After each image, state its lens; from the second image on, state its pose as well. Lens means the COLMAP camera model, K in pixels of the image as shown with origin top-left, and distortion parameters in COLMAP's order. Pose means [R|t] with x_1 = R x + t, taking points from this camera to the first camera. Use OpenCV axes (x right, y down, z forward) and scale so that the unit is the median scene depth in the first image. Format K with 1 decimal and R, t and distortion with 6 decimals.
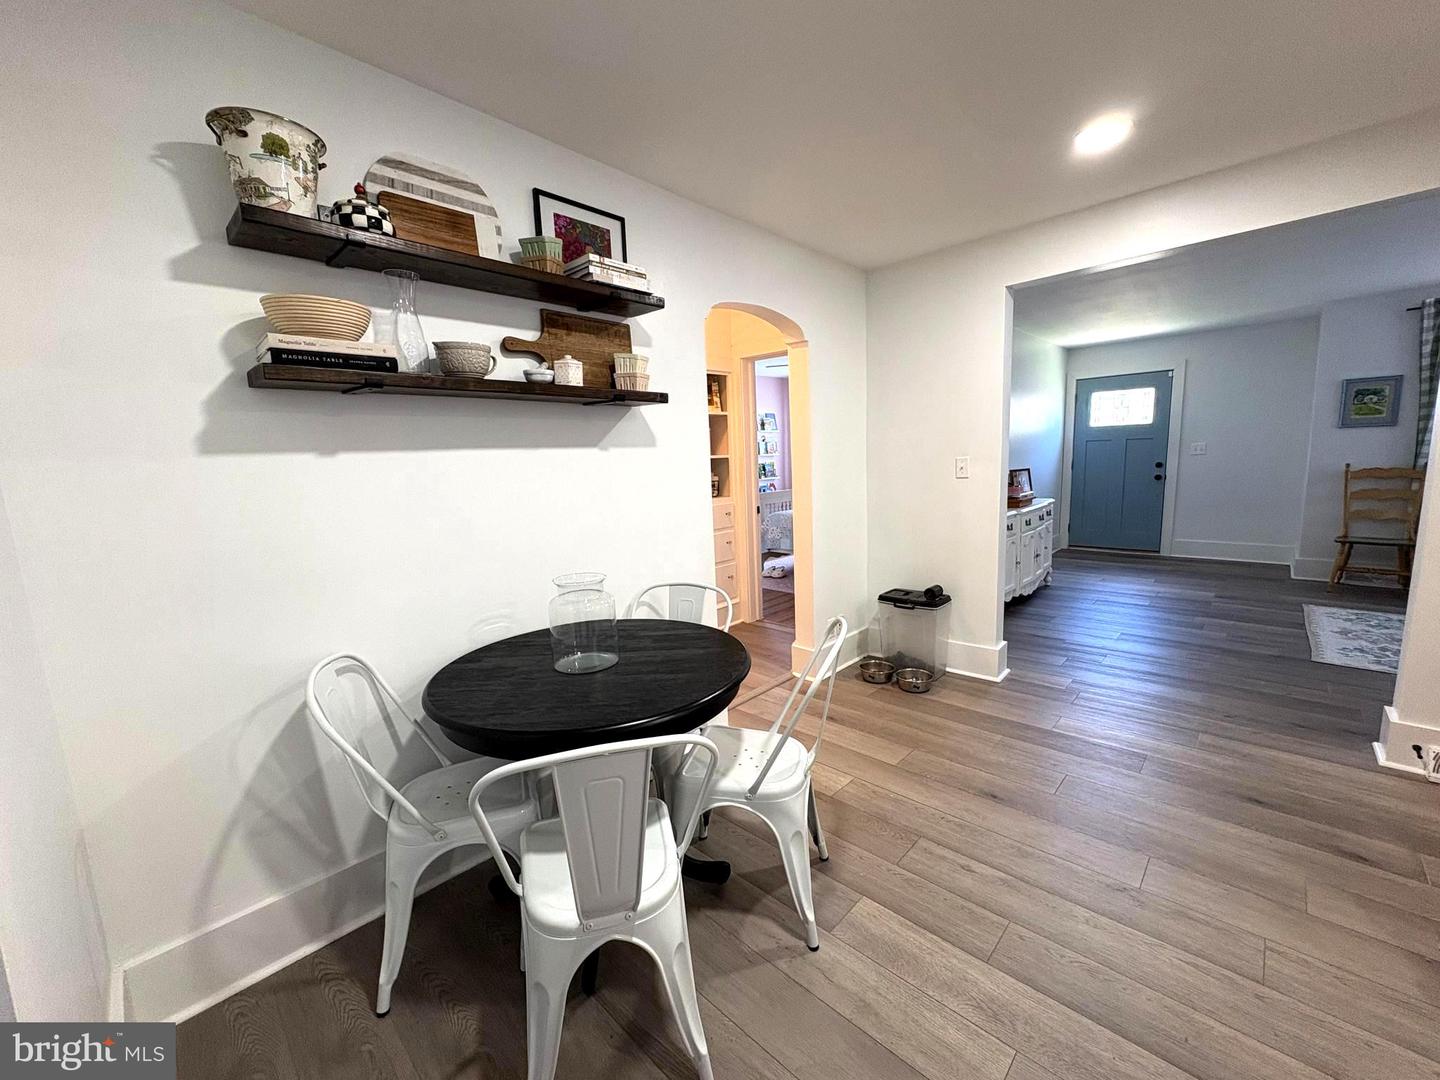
lens RADIAL K [[573.2, 0, 720.0], [0, 573.2, 540.0], [0, 0, 1]] dist [-0.001350, 0.000051]
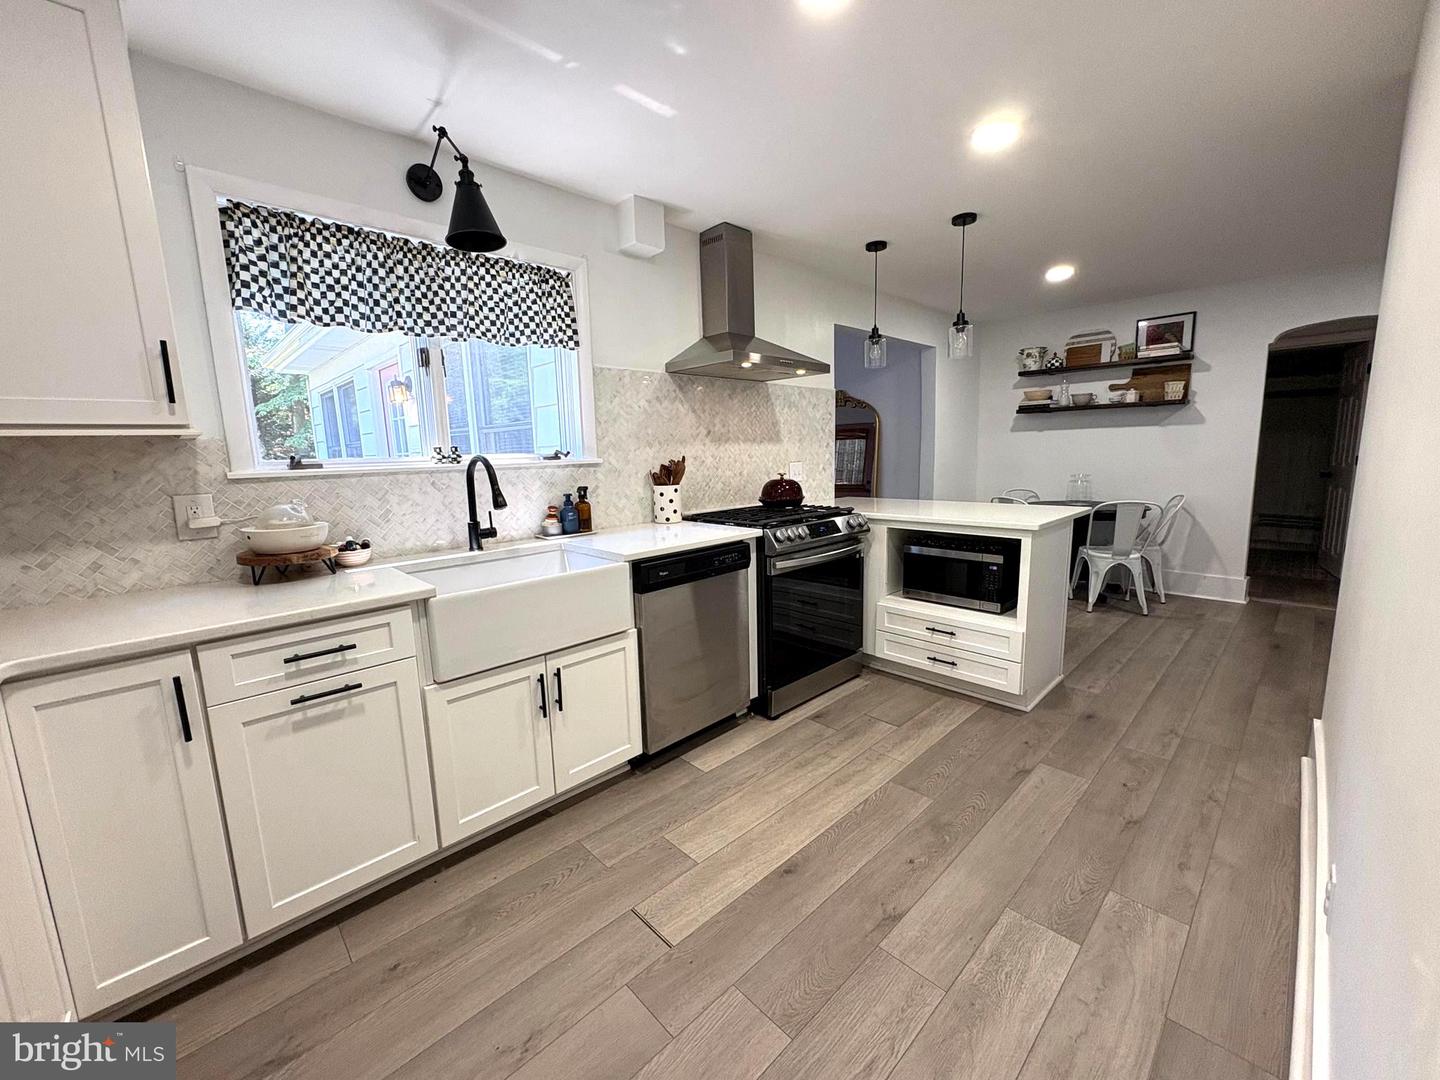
lens RADIAL K [[573.2, 0, 720.0], [0, 573.2, 540.0], [0, 0, 1]] dist [-0.001350, 0.000051]
pose [[-0.034959, 0.191572, -0.980856, 2.060050], [-0.110729, 0.974670, 0.194311, 0.020049], [0.993236, 0.115402, -0.012861, -0.560198]]
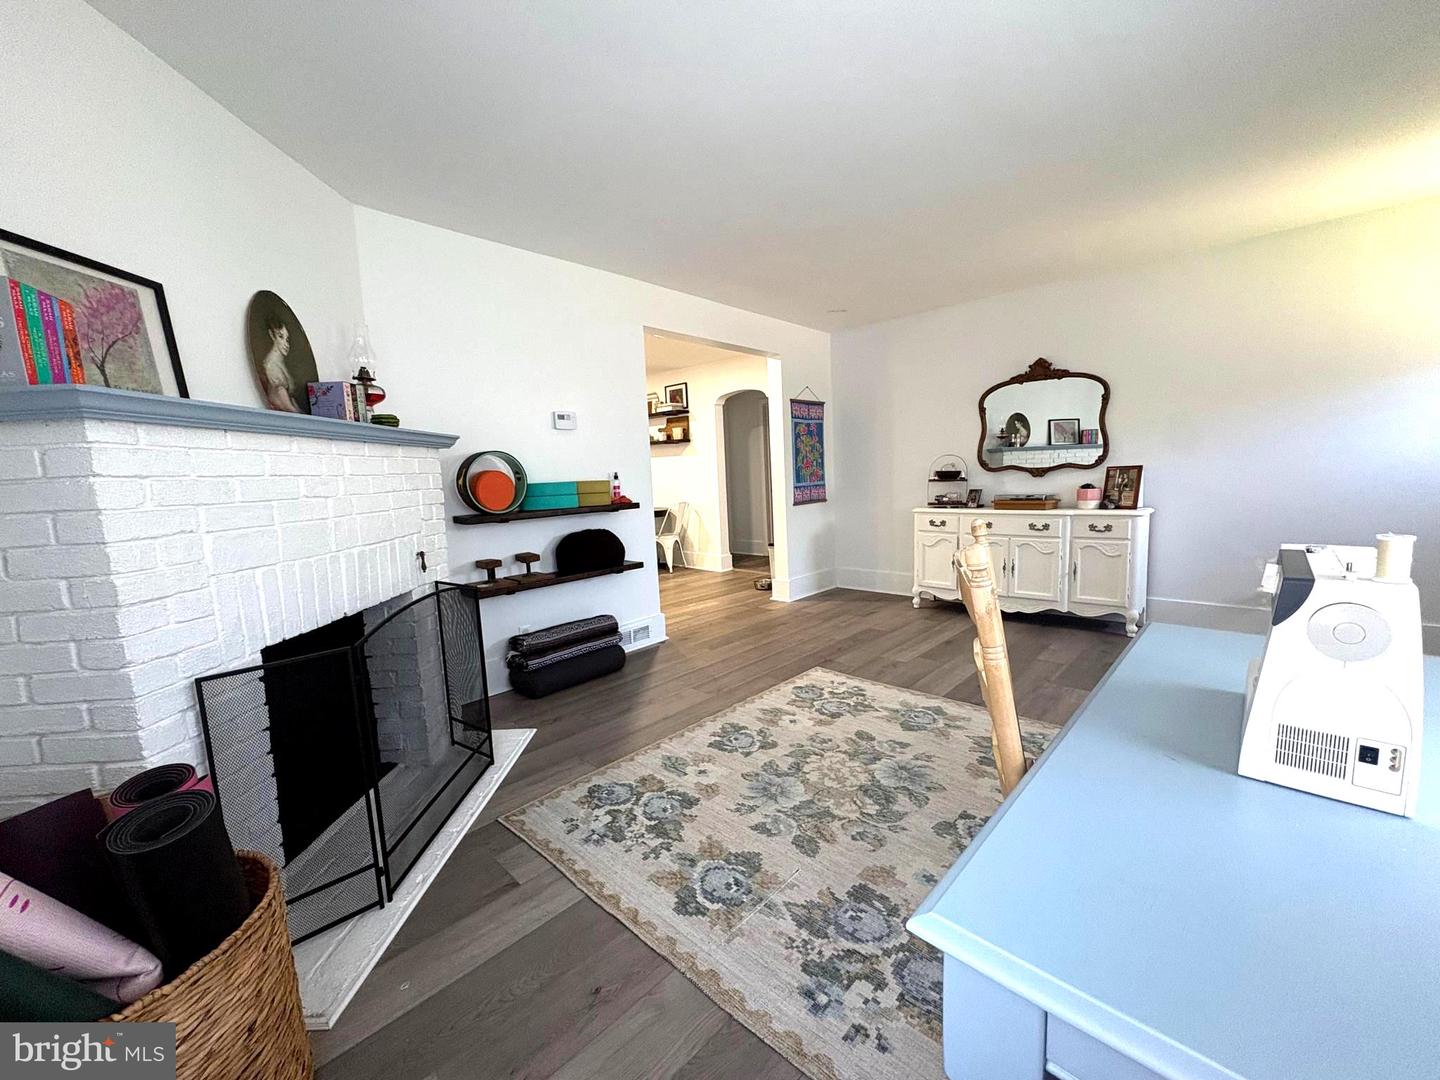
lens RADIAL K [[573.2, 0, 720.0], [0, 573.2, 540.0], [0, 0, 1]] dist [-0.001350, 0.000051]
pose [[0.004627, 0.162244, -0.986740, 3.117896], [-0.102109, 0.981669, 0.160931, -0.242406], [0.994762, 0.100010, 0.021109, 1.223979]]
